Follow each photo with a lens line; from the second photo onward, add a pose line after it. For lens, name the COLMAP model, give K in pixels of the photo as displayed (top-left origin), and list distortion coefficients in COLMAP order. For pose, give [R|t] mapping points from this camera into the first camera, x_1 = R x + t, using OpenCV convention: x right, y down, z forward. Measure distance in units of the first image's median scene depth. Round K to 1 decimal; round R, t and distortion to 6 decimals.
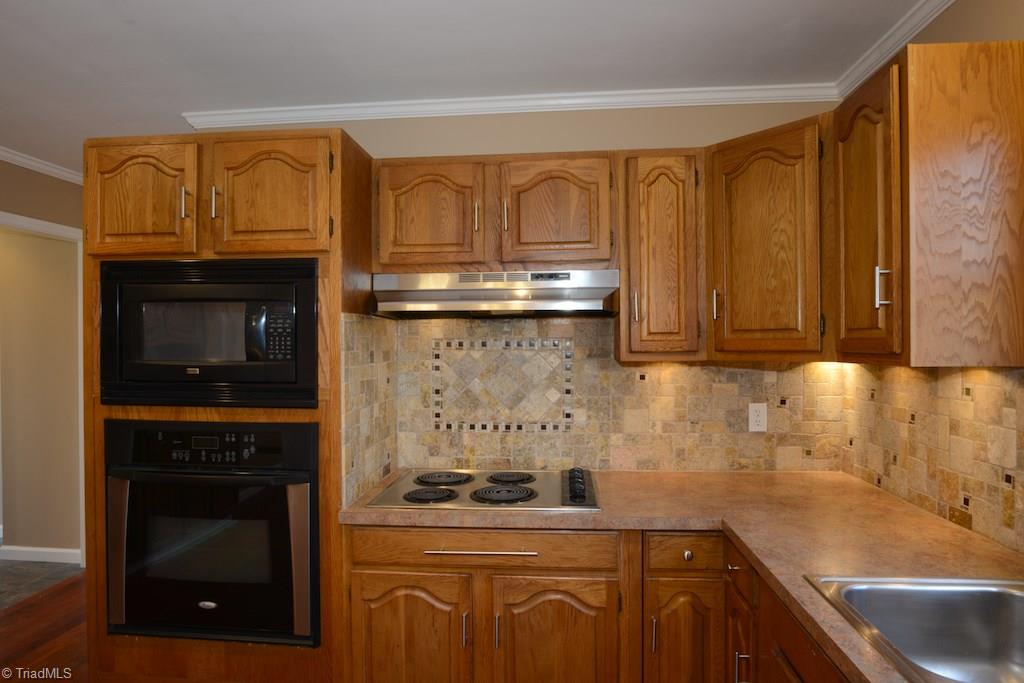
lens RADIAL K [[585.7, 0, 514.3], [0, 585.7, 344.5], [0, 0, 1]] dist [-0.037108, 0.013803]
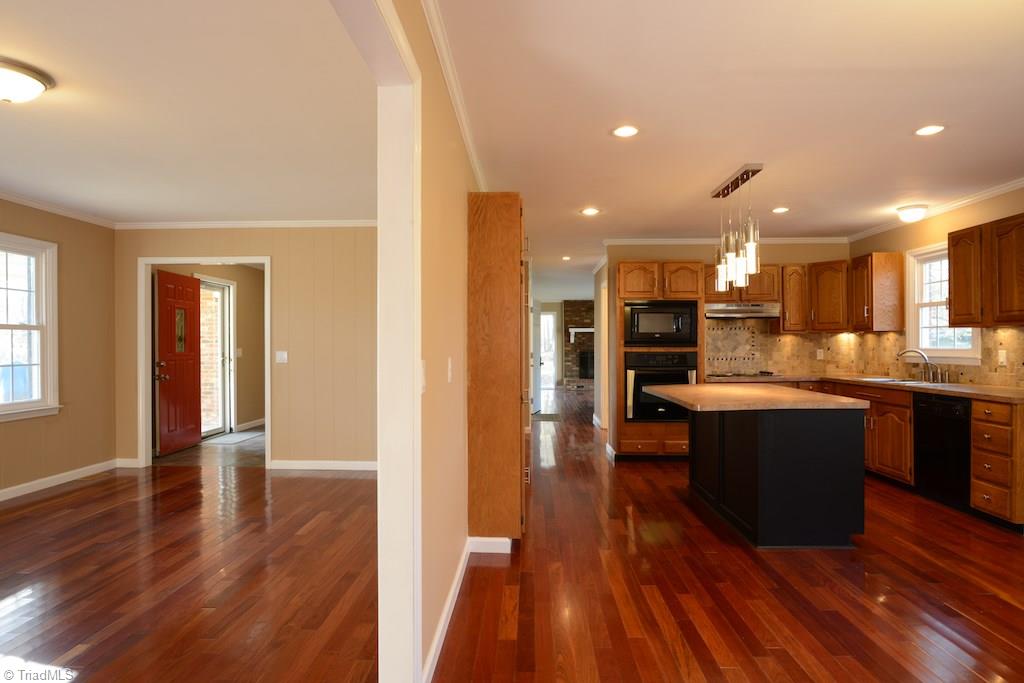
lens RADIAL K [[585.7, 0, 515.2], [0, 585.7, 340.3], [0, 0, 1]] dist [-0.037108, 0.013803]
pose [[0.997832, -0.000507, 0.065806, -1.495147], [0.001274, 0.999932, -0.011615, 0.105137], [-0.065796, 0.011674, 0.997765, -2.062253]]
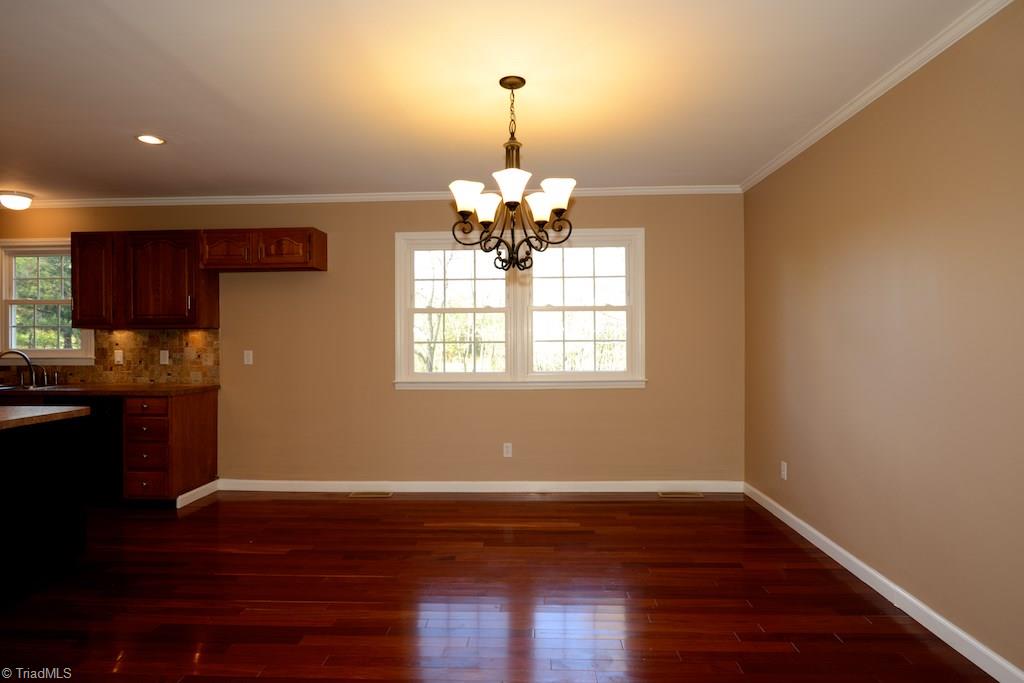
lens RADIAL K [[585.7, 0, 507.0], [0, 585.7, 344.9], [0, 0, 1]] dist [-0.037108, 0.013803]
pose [[-0.047296, -0.006183, 0.998862, -1.979229], [0.008185, 0.999945, 0.006577, 0.094889], [-0.998847, 0.008487, -0.047243, -1.473416]]
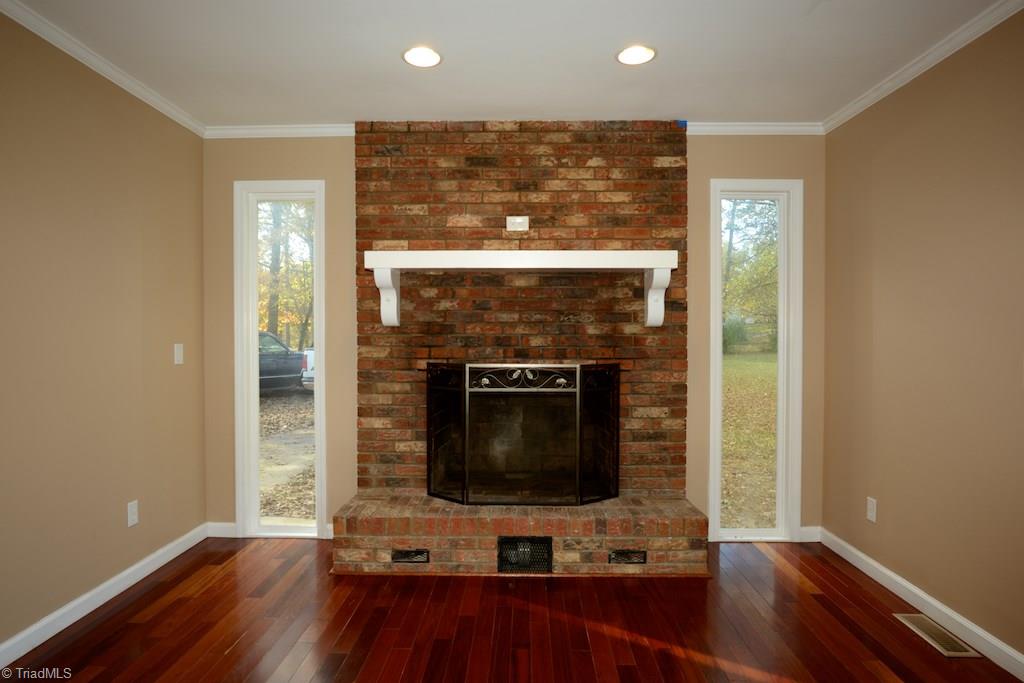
lens RADIAL K [[585.7, 0, 511.7], [0, 585.7, 344.1], [0, 0, 1]] dist [-0.037108, 0.013803]
pose [[0.997457, 0.002325, 0.071226, 0.044439], [-0.002619, 0.999988, 0.004044, 0.094170], [-0.071216, -0.004221, 0.997452, 4.233111]]
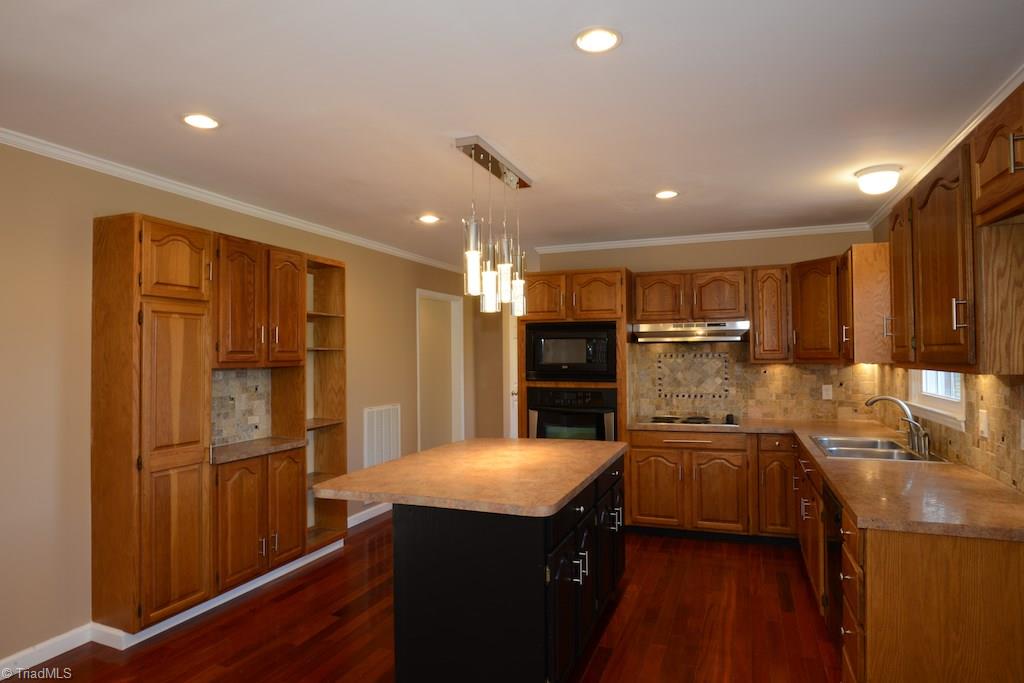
lens RADIAL K [[585.7, 0, 515.4], [0, 585.7, 345.5], [0, 0, 1]] dist [-0.037108, 0.013803]
pose [[0.960833, -0.008572, -0.276997, -0.062476], [0.003615, 0.999824, -0.018399, -0.000855], [0.277106, 0.016677, 0.960695, -1.424234]]
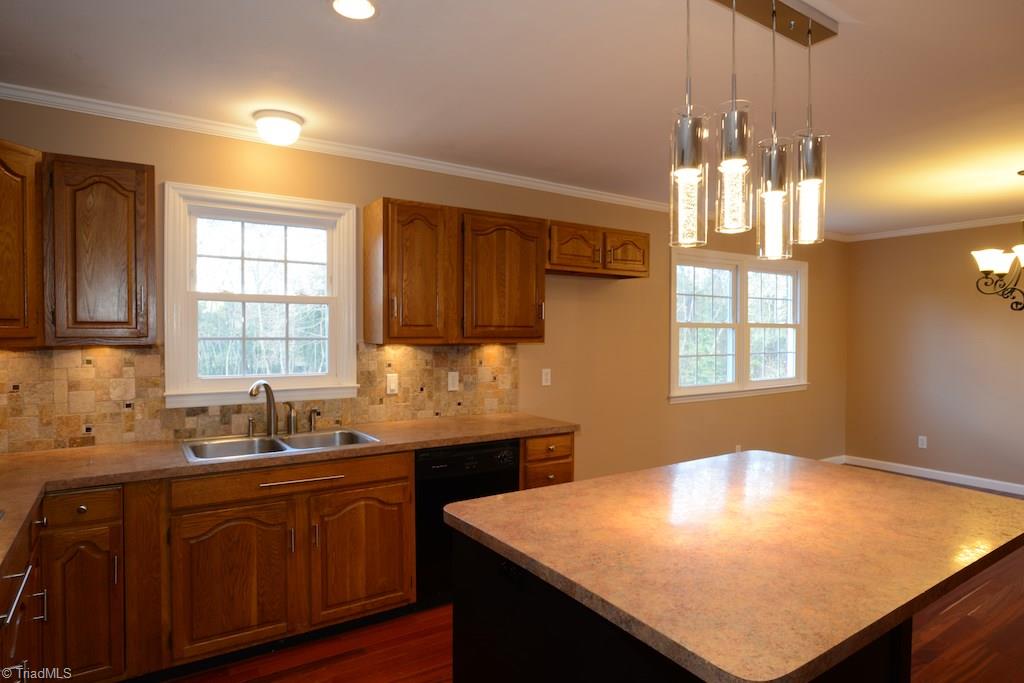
lens RADIAL K [[585.7, 0, 515.6], [0, 585.7, 343.8], [0, 0, 1]] dist [-0.037108, 0.013803]
pose [[-0.627524, -0.011329, 0.778514, -0.999525], [0.001136, 0.999880, 0.015466, 0.005734], [-0.778596, 0.010590, -0.627436, 0.873307]]
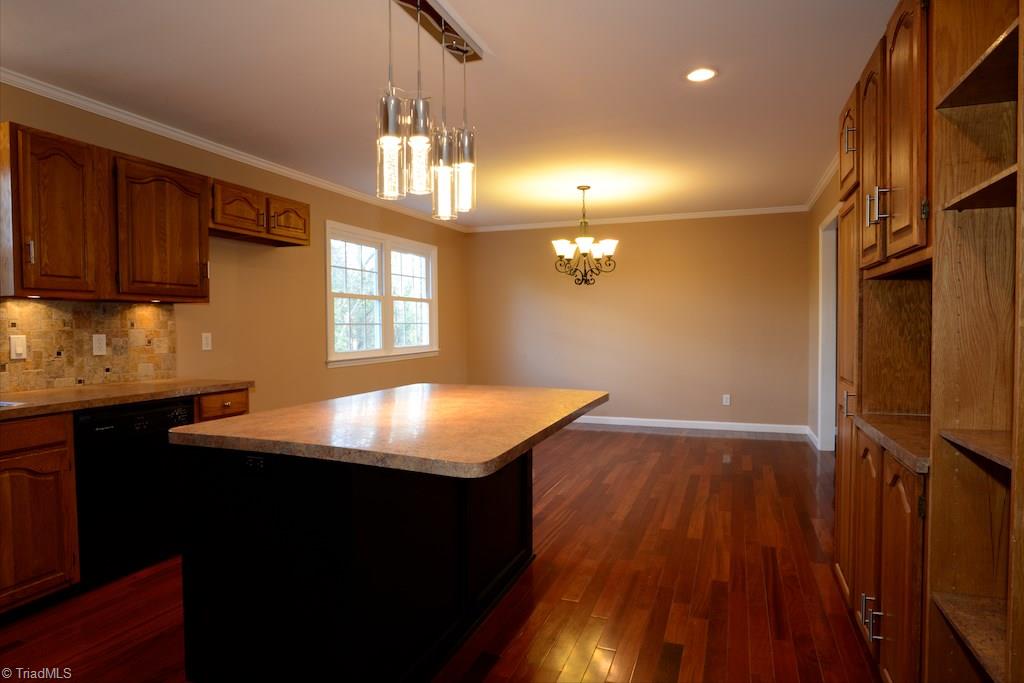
lens RADIAL K [[585.7, 0, 511.4], [0, 585.7, 343.8], [0, 0, 1]] dist [-0.037108, 0.013803]
pose [[-0.962671, 0.001373, 0.270669, -1.002418], [0.010748, 0.999392, 0.033155, 0.108046], [-0.270459, 0.034827, -0.962101, 1.121788]]
